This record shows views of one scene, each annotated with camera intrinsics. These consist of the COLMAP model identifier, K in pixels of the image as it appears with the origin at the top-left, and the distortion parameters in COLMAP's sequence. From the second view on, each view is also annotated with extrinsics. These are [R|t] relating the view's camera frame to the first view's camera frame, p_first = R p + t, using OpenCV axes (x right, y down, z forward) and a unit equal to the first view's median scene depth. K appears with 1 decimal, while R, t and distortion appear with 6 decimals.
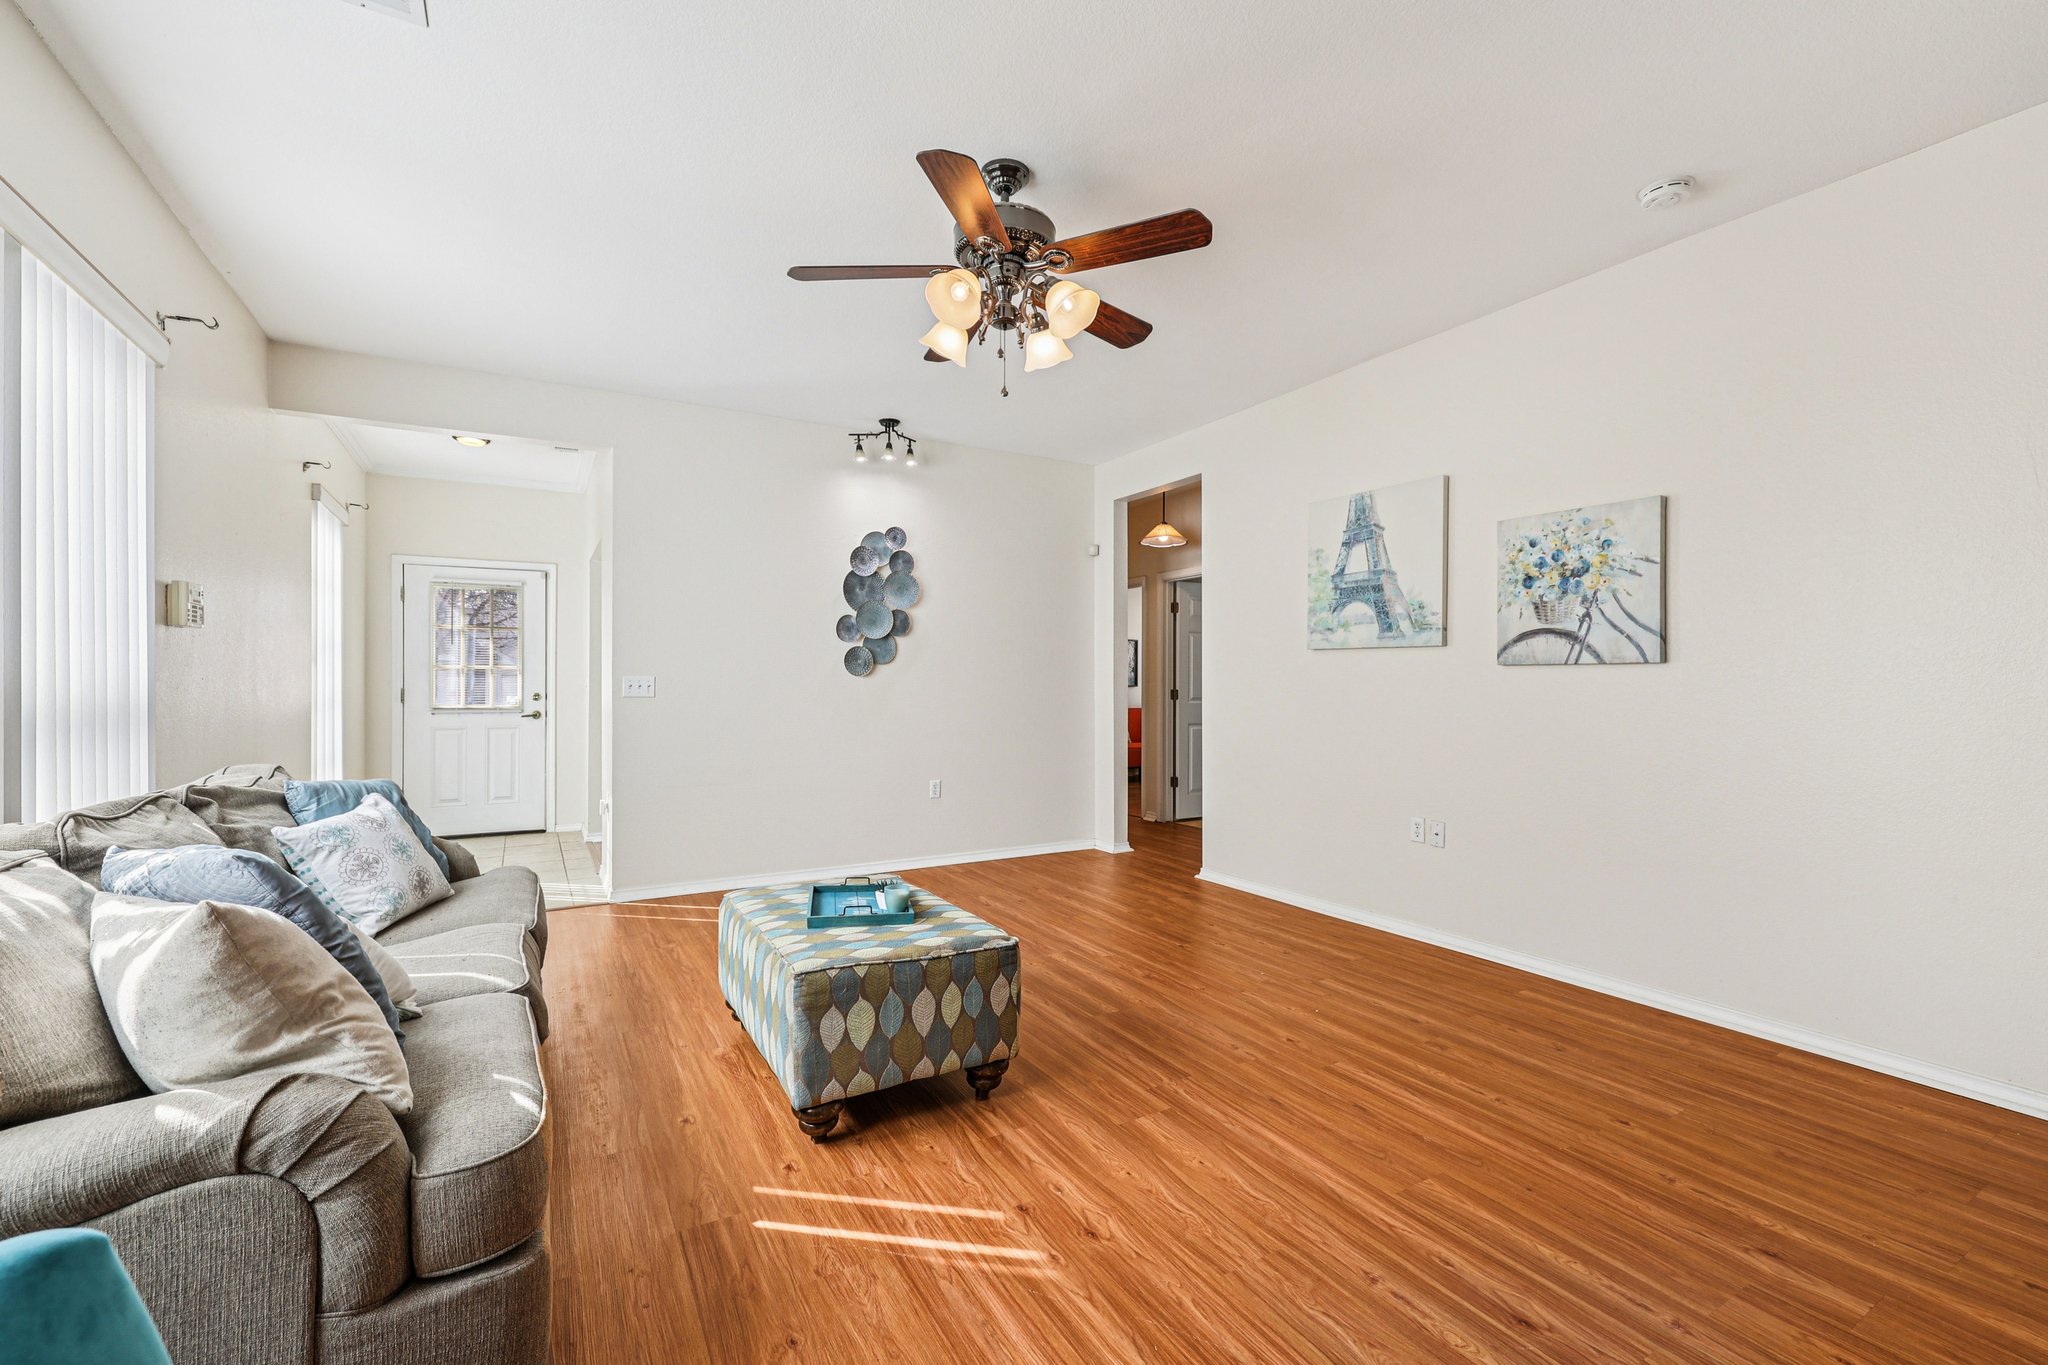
lens RADIAL K [[869.6, 0, 1023.6], [0, 869.6, 687.6], [0, 0, 1]] dist [-0.000054, 0.000083]
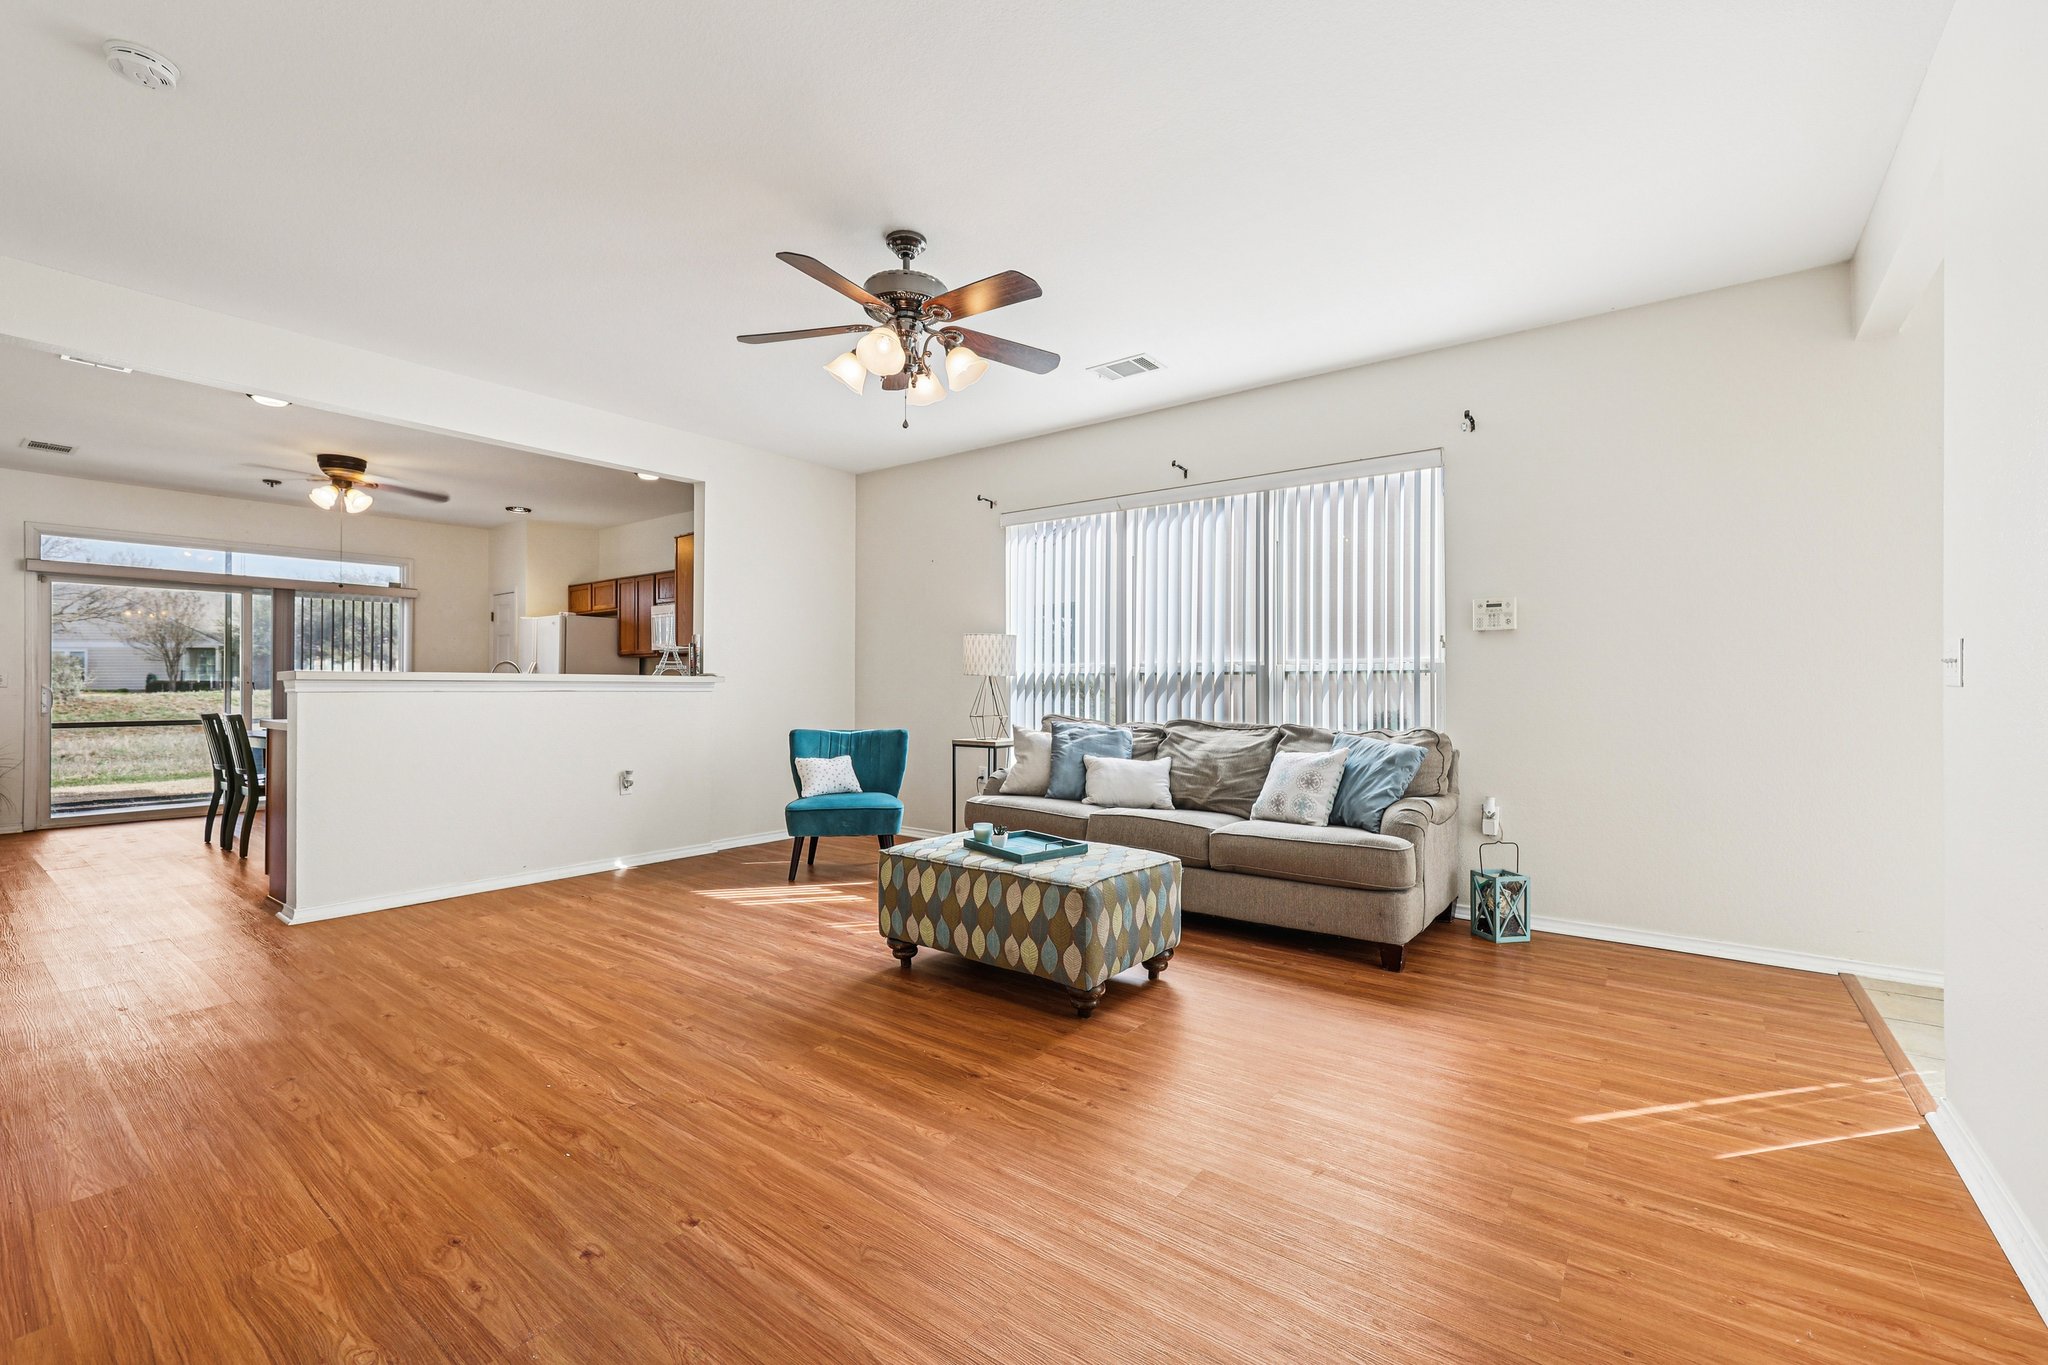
lens RADIAL K [[859.0, 0, 1031.8], [0, 859.0, 677.5], [0, 0, 1]] dist [-0.000156, 0.000009]
pose [[-0.919749, -0.004712, -0.392478, 0.289322], [-0.003026, 0.999983, -0.004915, 0.018333], [0.392495, -0.003333, -0.919748, 2.196873]]
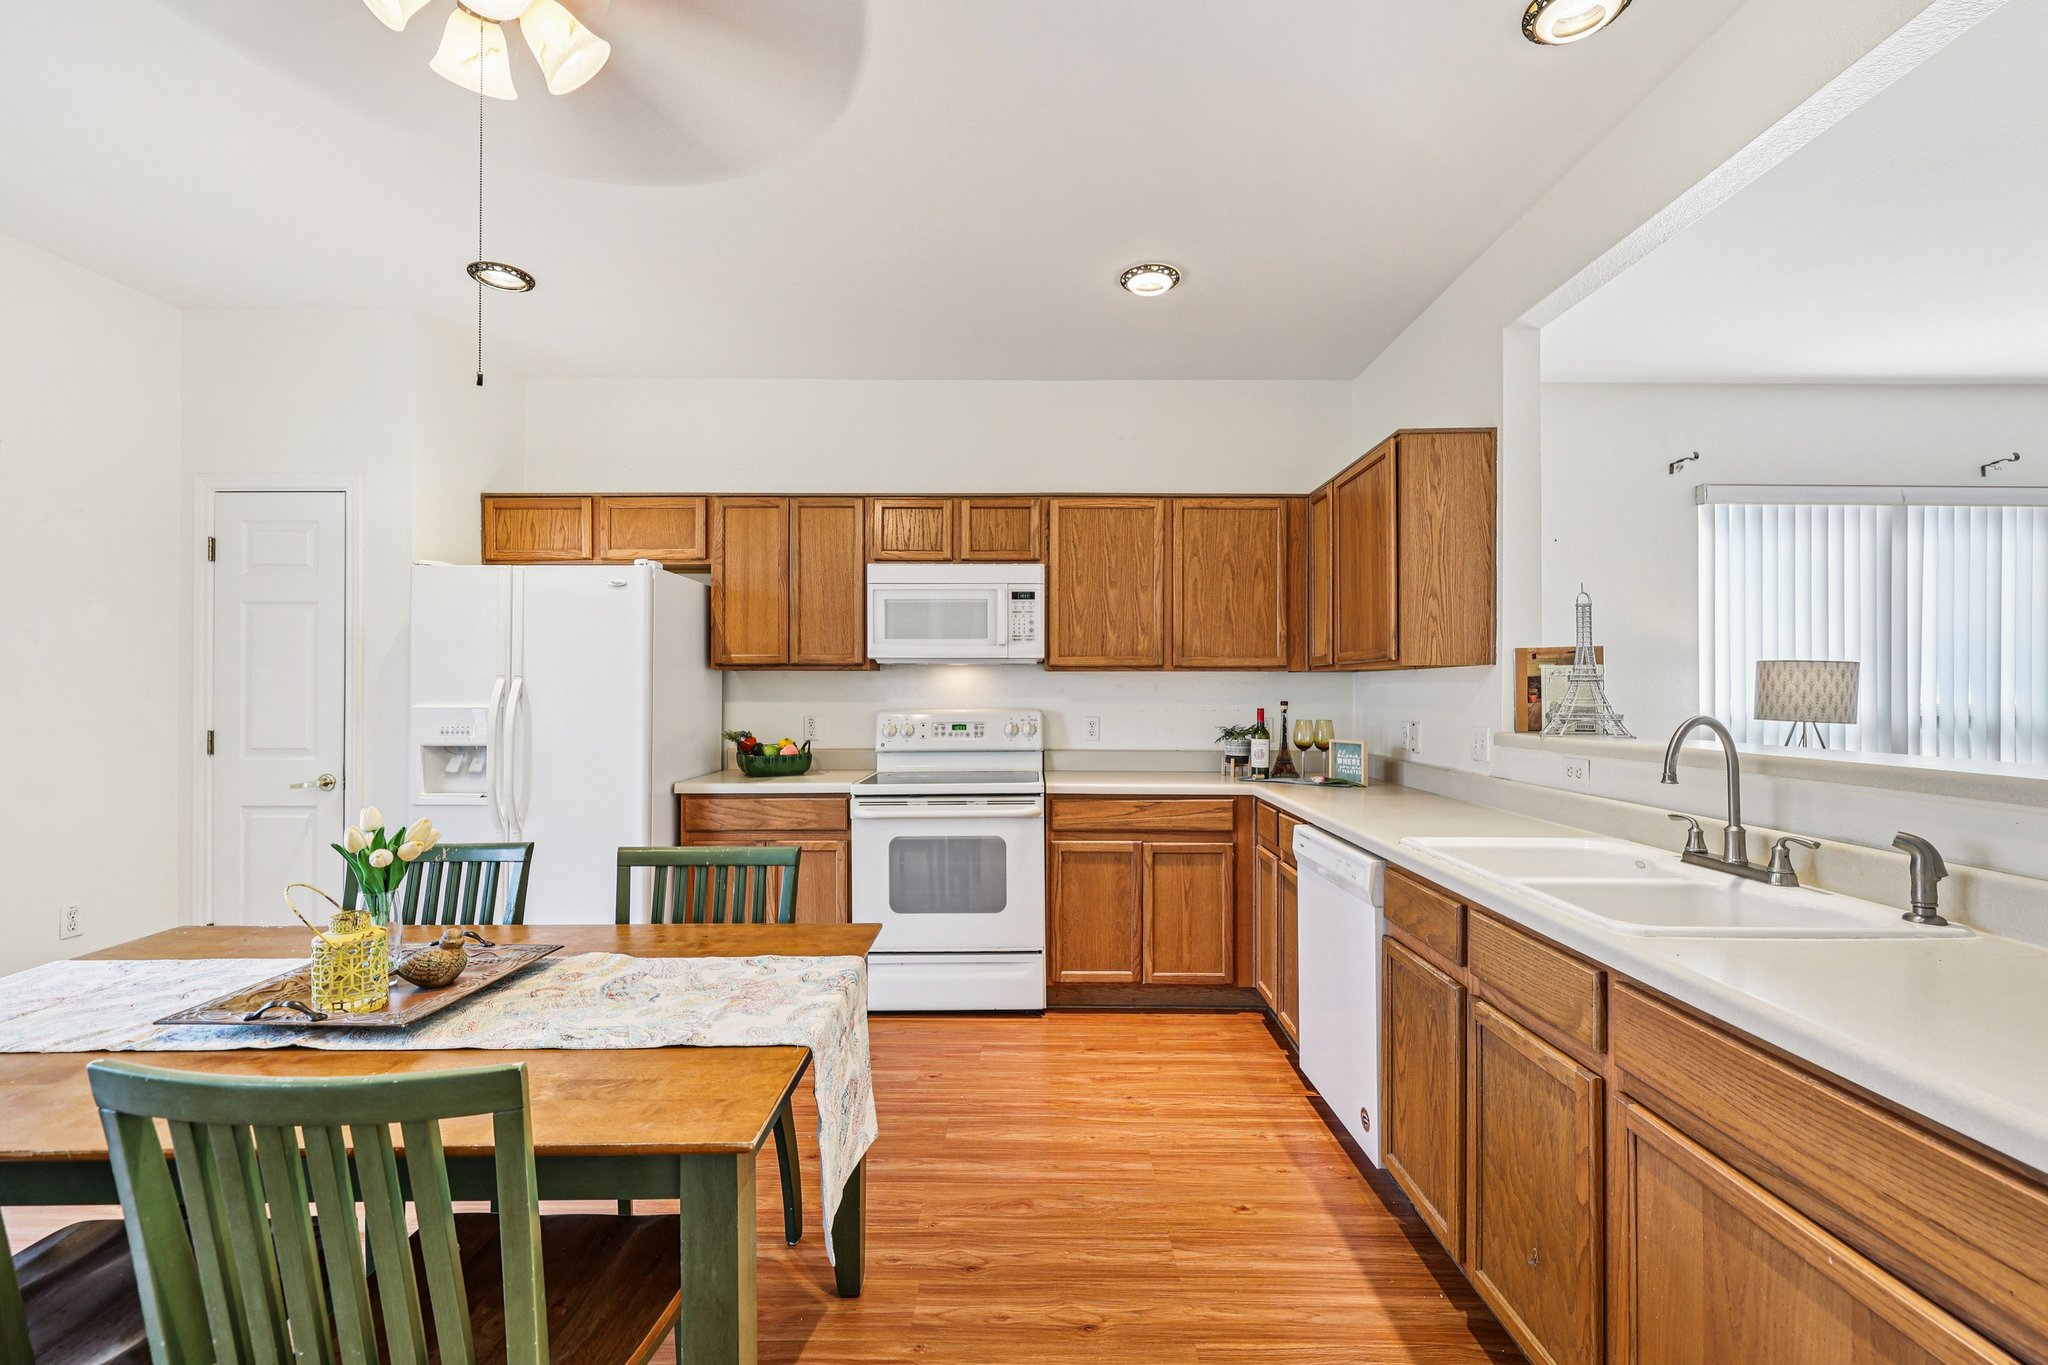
lens RADIAL K [[869.6, 0, 1023.6], [0, 869.6, 687.6], [0, 0, 1]] dist [-0.000054, 0.000083]
pose [[-0.501496, -0.002335, -0.865157, 0.333434], [-0.006901, 0.999975, 0.001302, 0.015971], [0.865132, 0.006624, -0.501500, 2.106447]]
